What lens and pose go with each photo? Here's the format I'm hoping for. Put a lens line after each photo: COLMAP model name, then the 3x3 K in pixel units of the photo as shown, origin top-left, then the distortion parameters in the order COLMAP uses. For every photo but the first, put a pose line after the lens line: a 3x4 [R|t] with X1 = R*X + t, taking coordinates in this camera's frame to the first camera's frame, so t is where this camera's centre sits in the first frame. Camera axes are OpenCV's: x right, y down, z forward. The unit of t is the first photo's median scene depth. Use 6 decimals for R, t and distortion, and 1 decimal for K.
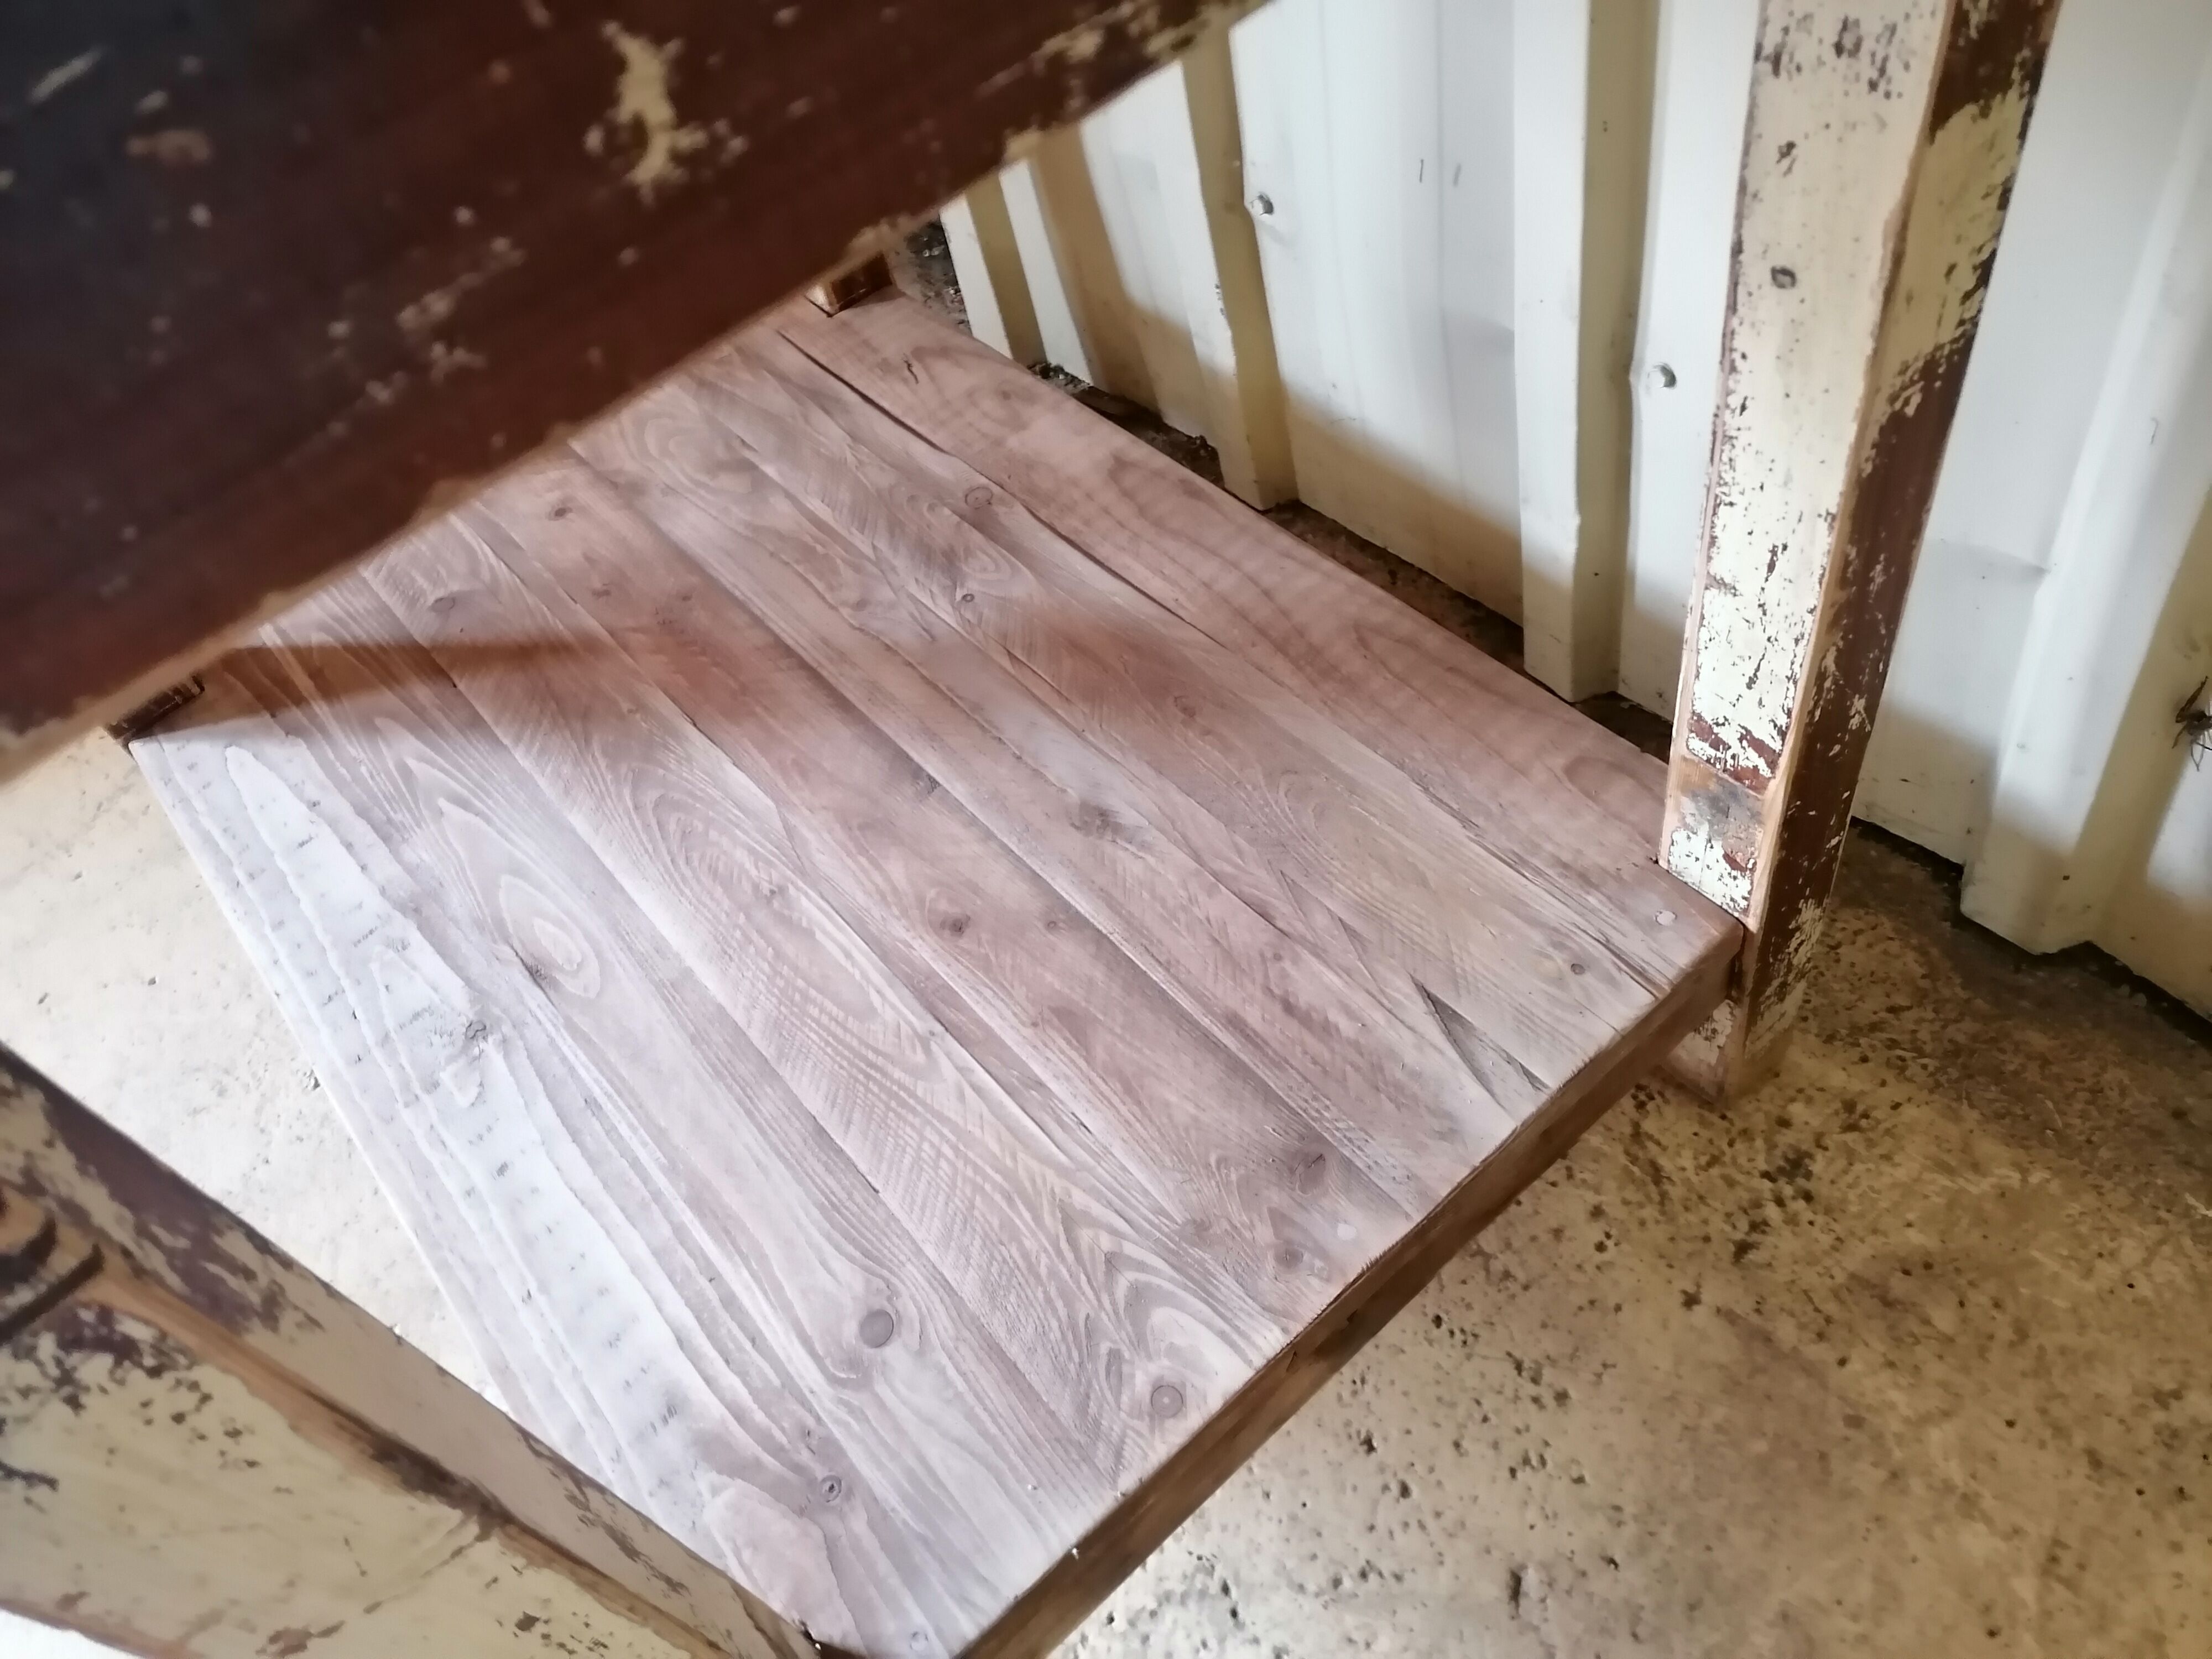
lens RADIAL K [[1661.4, 0, 1106.3], [0, 1661.4, 820.5], [0, 0, 1]] dist [0.107145, -0.140195]
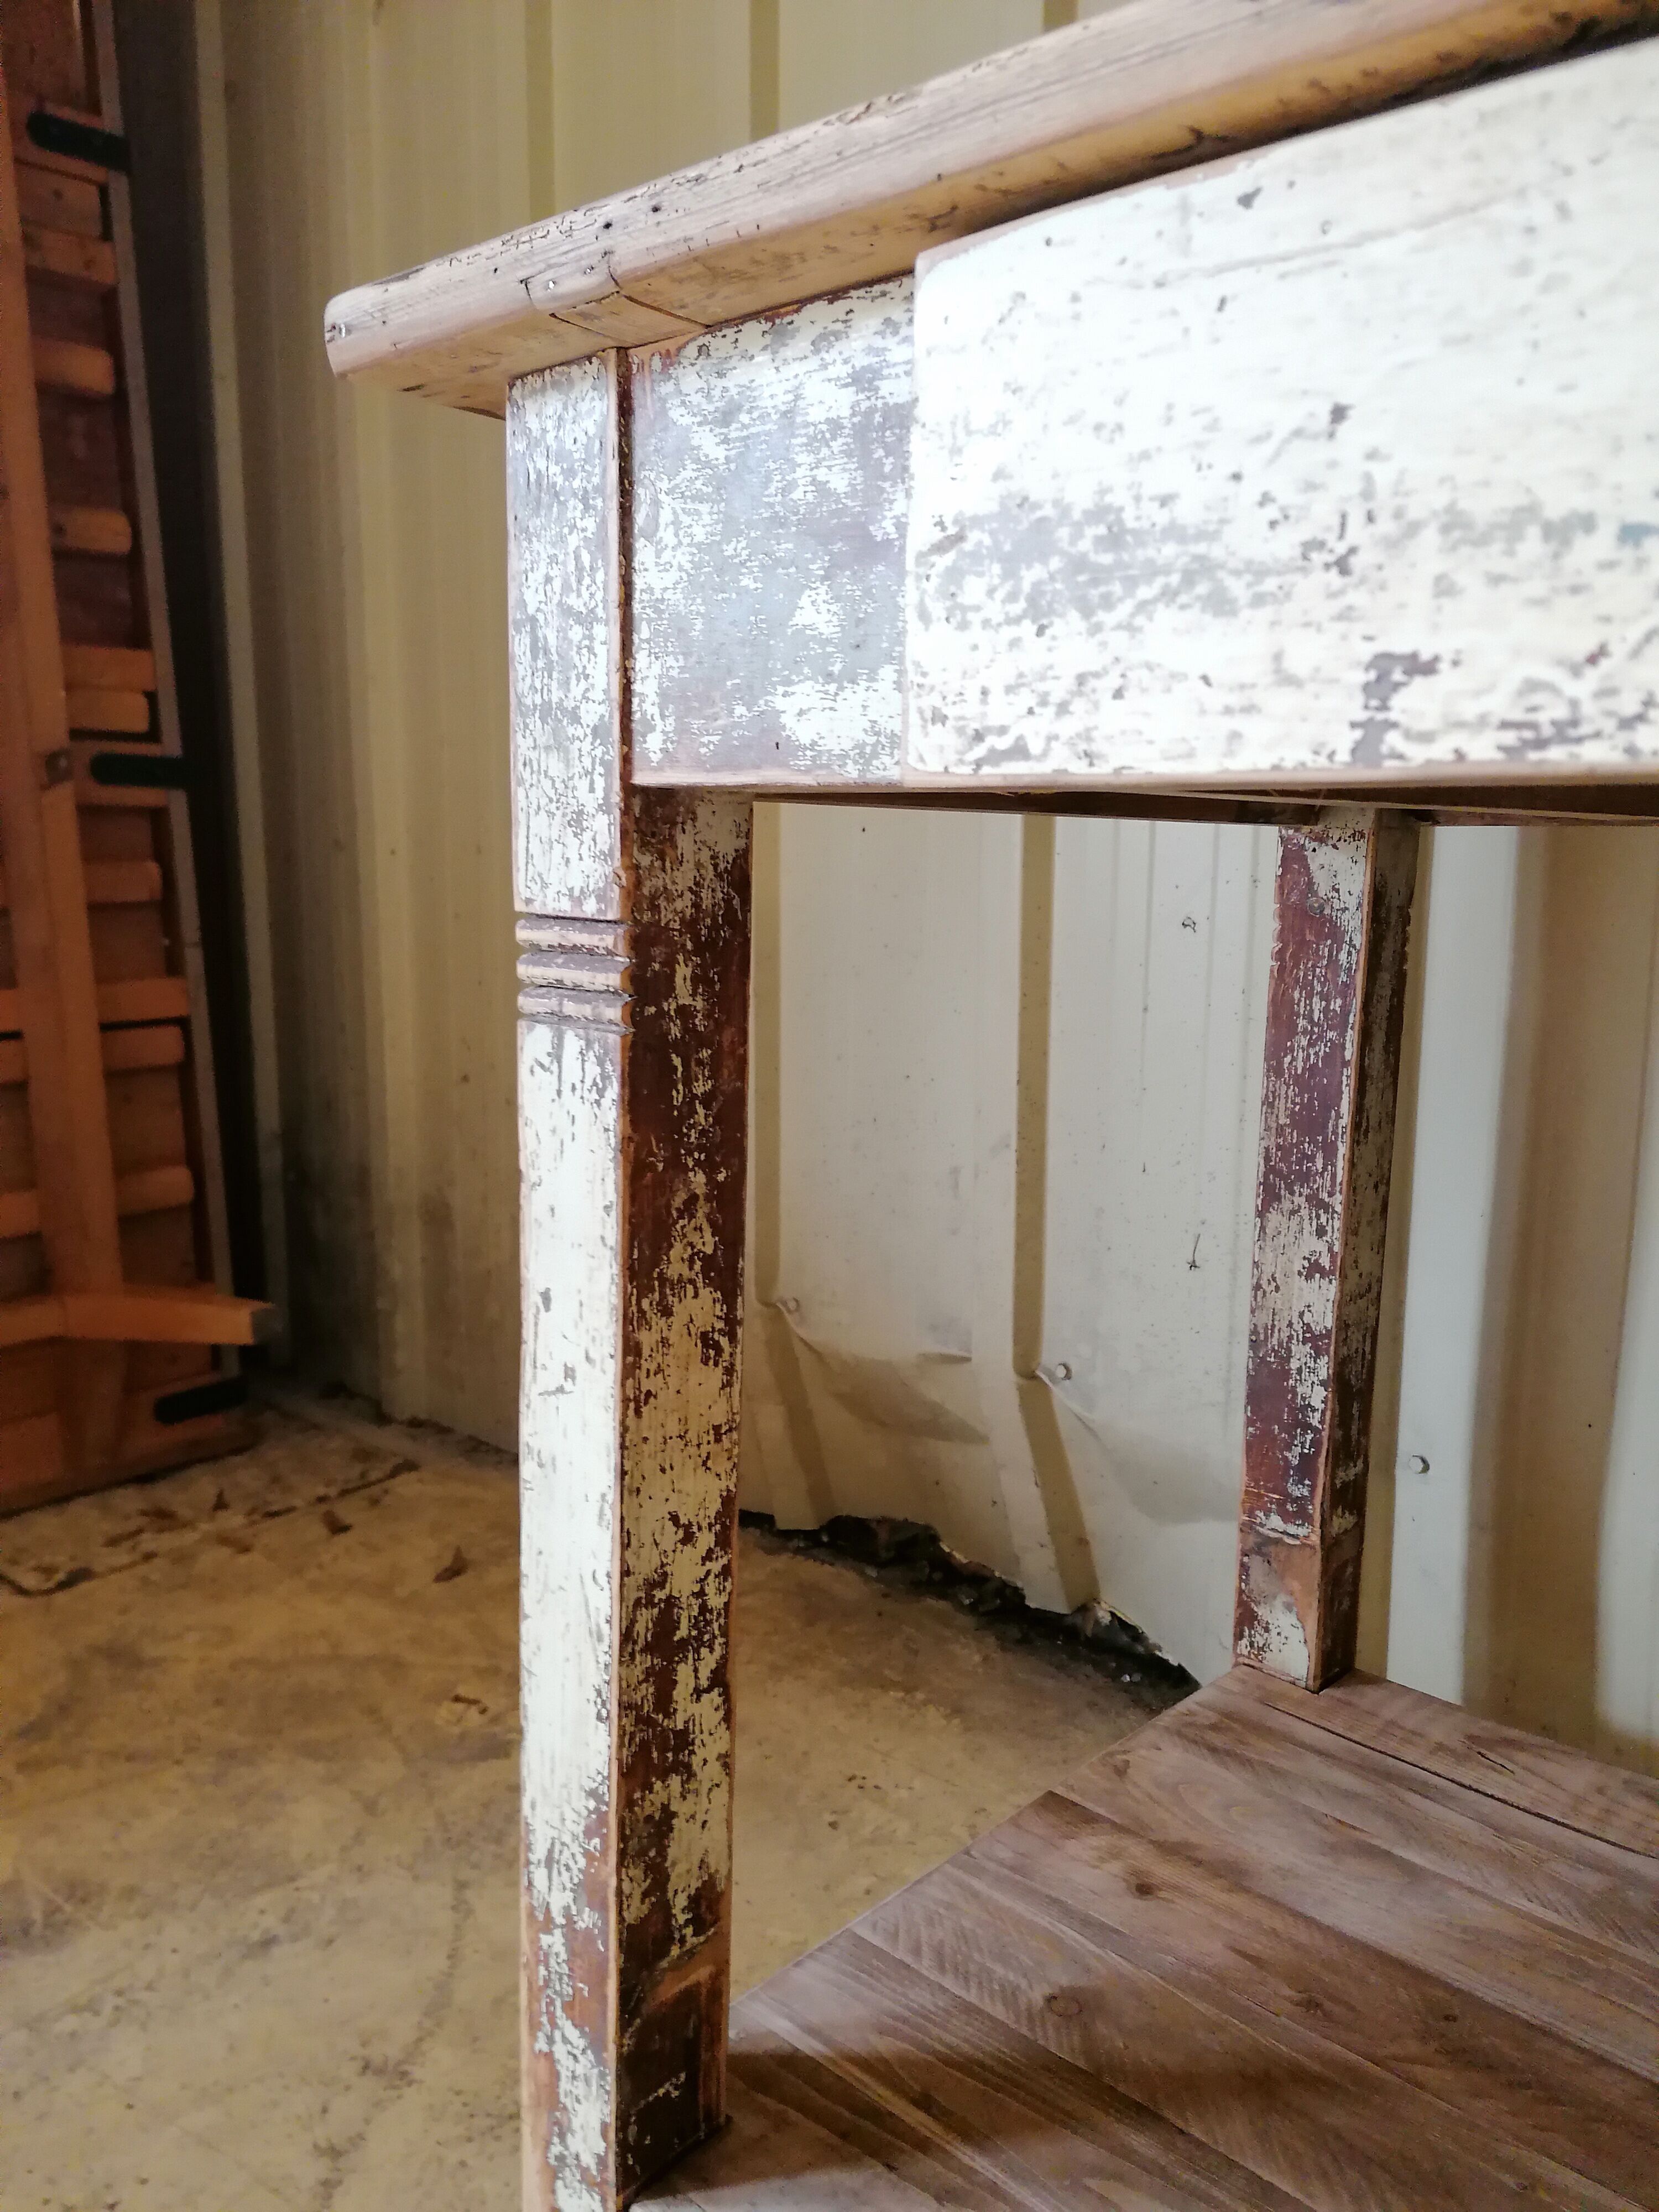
lens RADIAL K [[1661.4, 0, 835.6], [0, 1661.4, 1105.9], [0, 0, 1]] dist [0.107145, -0.140195]
pose [[0.968776, 0.182088, 0.168276, -0.868801], [-0.018685, 0.730394, -0.682771, 0.097437], [-0.247232, 0.658308, 0.710990, 0.388250]]
